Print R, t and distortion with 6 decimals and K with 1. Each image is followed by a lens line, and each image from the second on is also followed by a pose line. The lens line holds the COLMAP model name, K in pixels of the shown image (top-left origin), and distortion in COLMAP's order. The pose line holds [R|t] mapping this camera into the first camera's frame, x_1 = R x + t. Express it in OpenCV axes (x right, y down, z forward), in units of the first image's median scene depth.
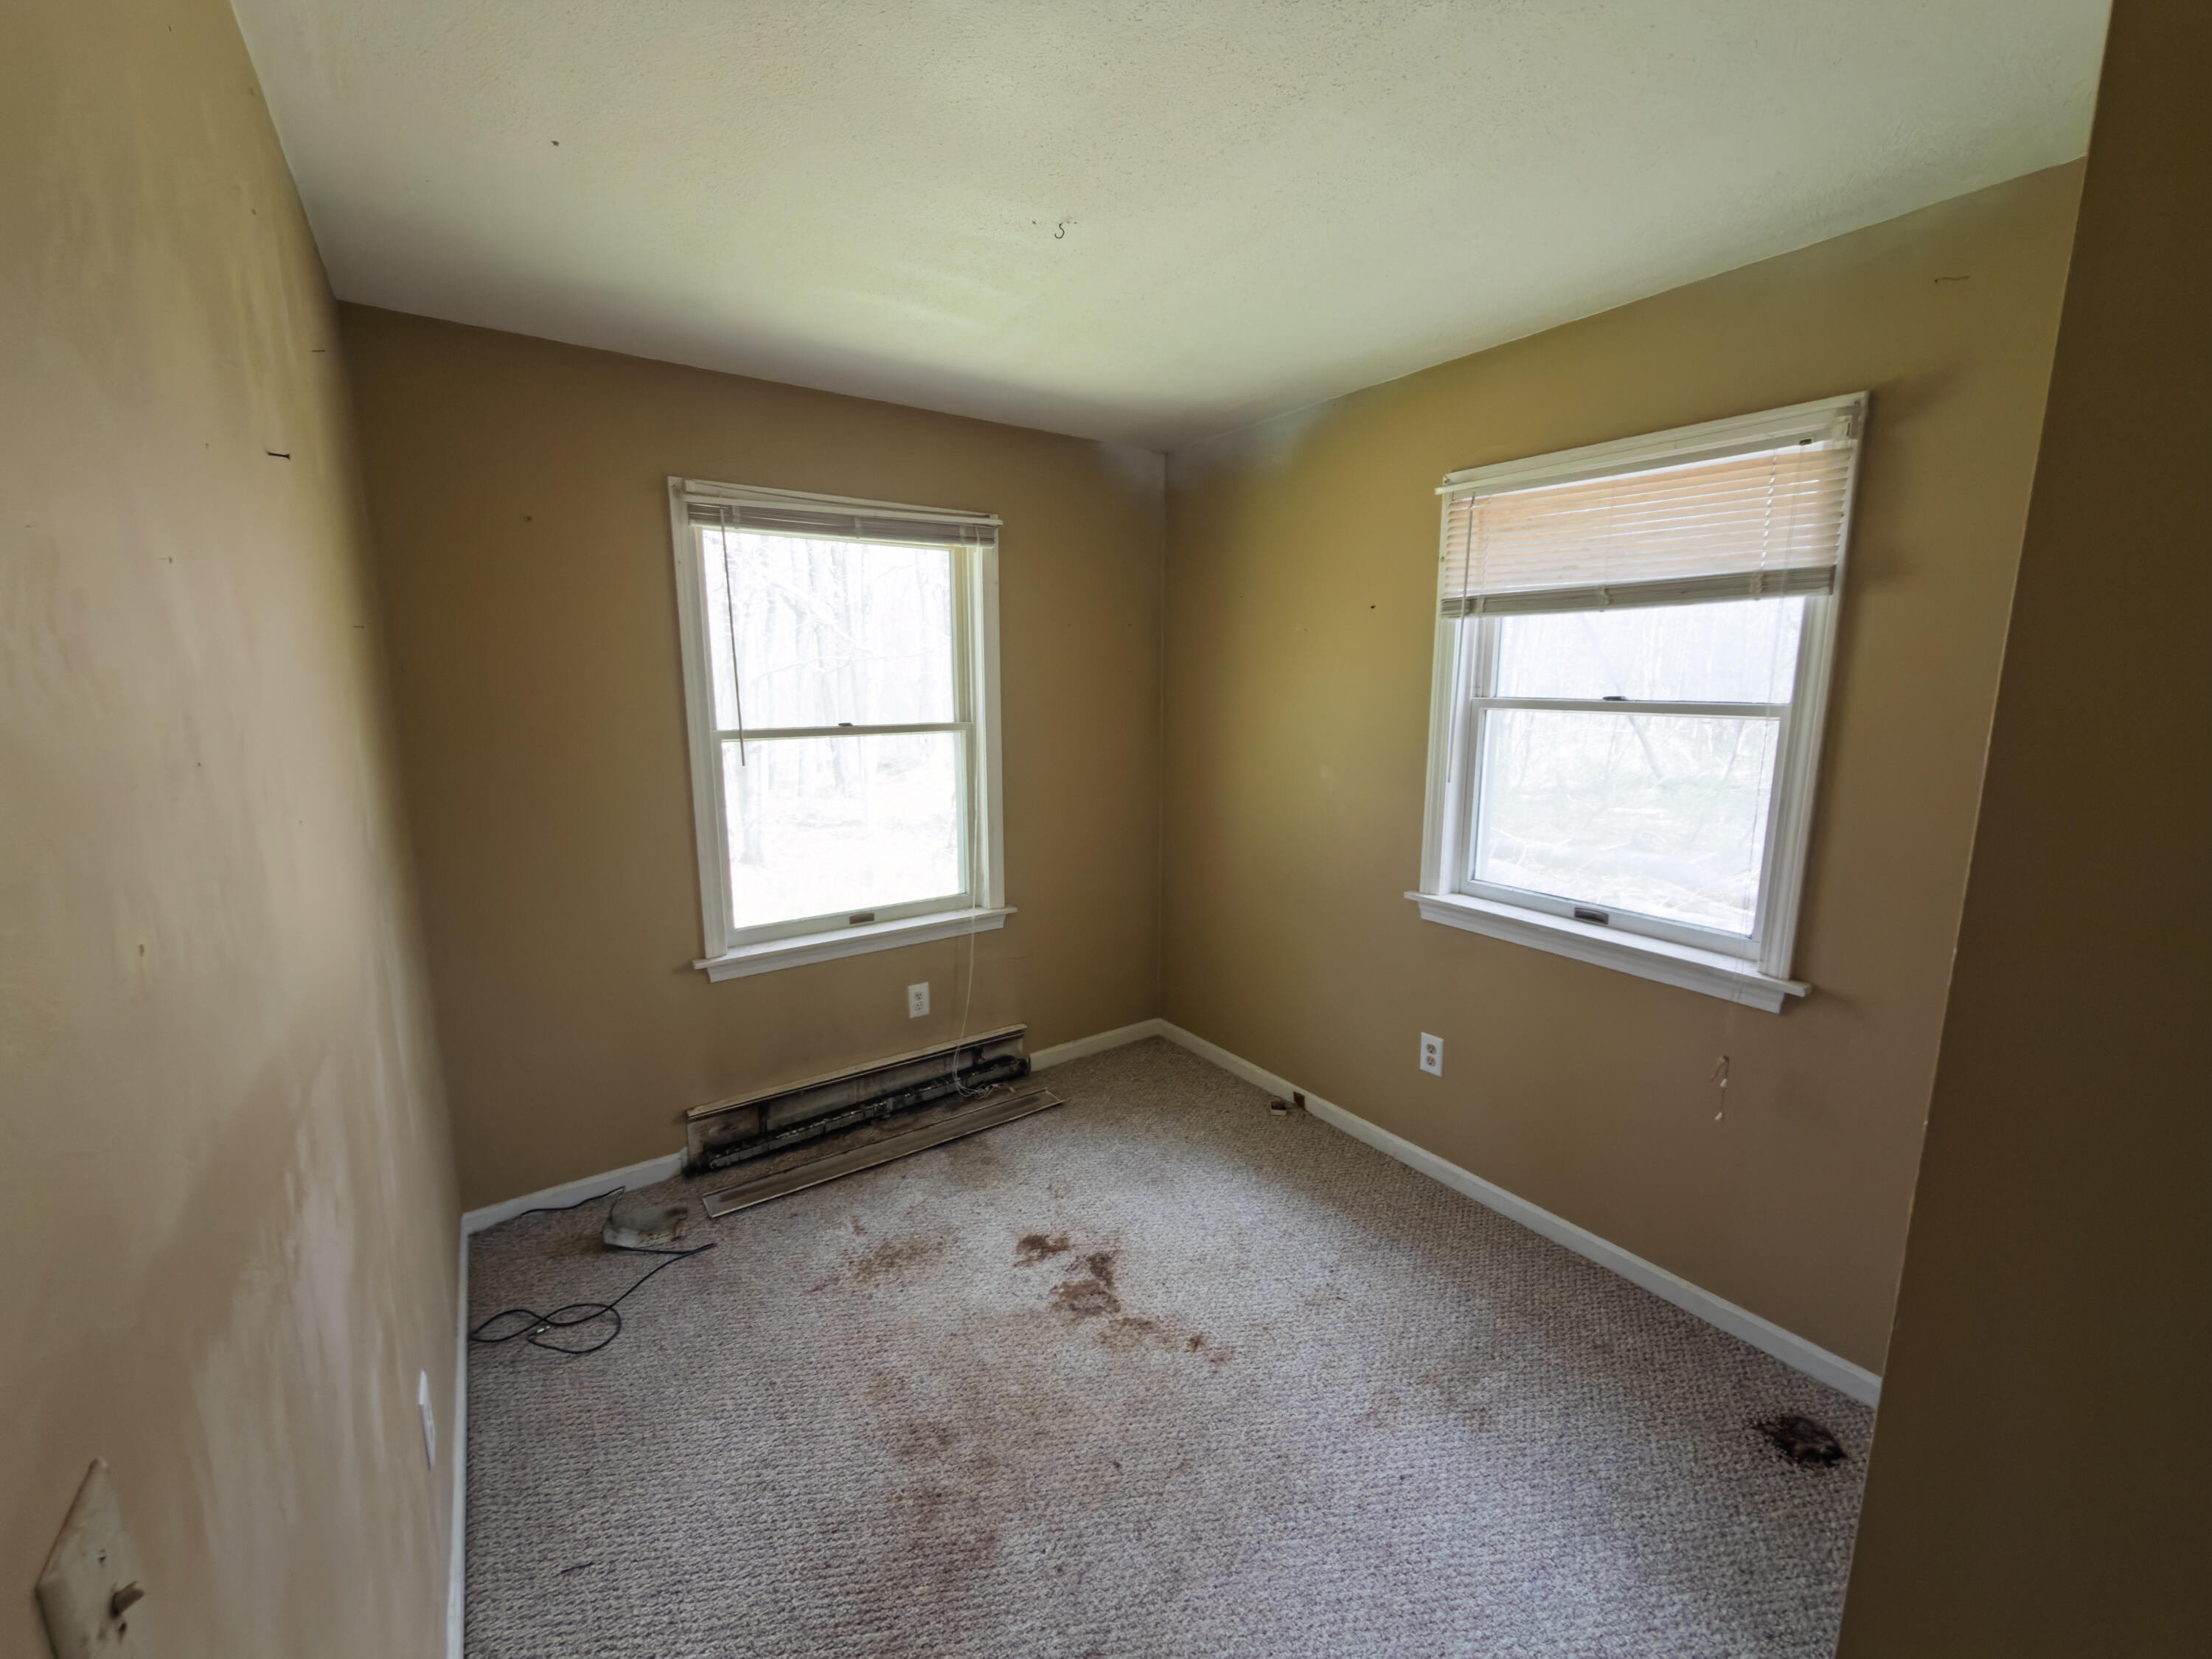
lens RADIAL K [[884.1, 0, 1106.3], [0, 884.1, 828.1], [0, 0, 1]] dist [0.000581, -0.000166]
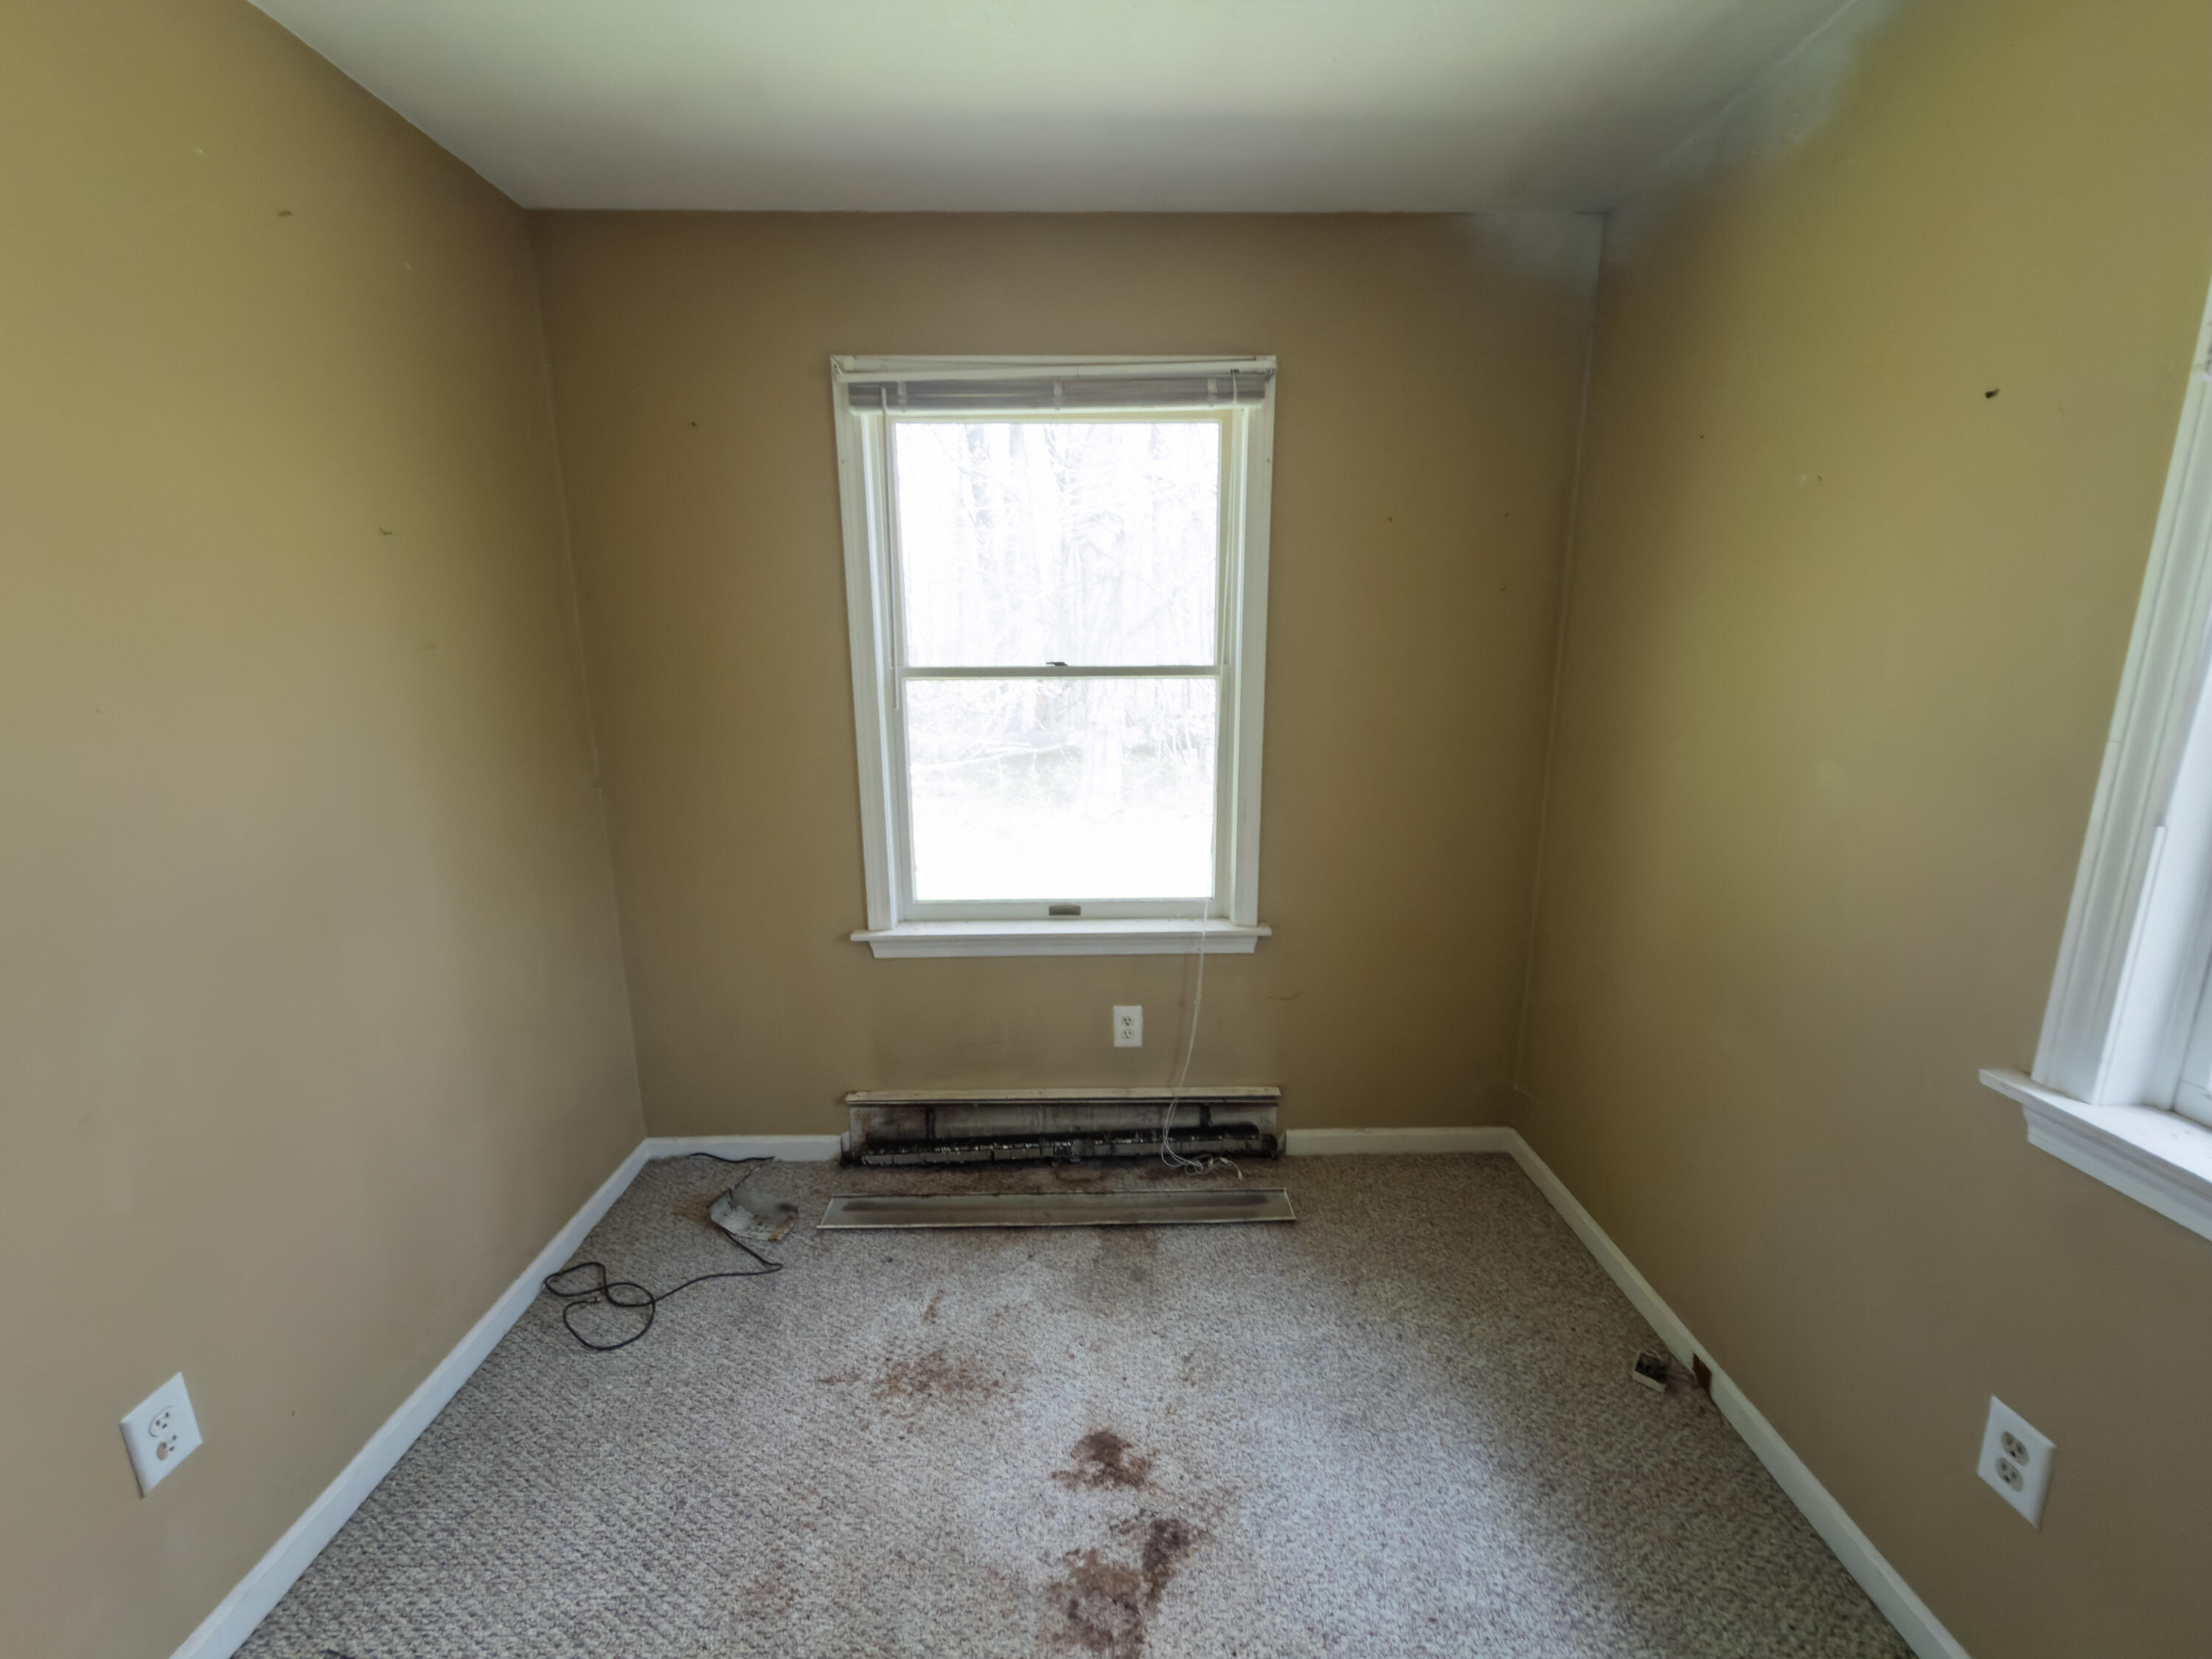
lens RADIAL K [[884.1, 0, 1106.3], [0, 884.1, 828.1], [0, 0, 1]] dist [0.000581, -0.000166]
pose [[0.825477, 0.114143, -0.552774, 0.196531], [-0.091663, 0.993448, 0.068254, -0.030759], [0.556943, -0.005673, 0.830532, 0.384902]]
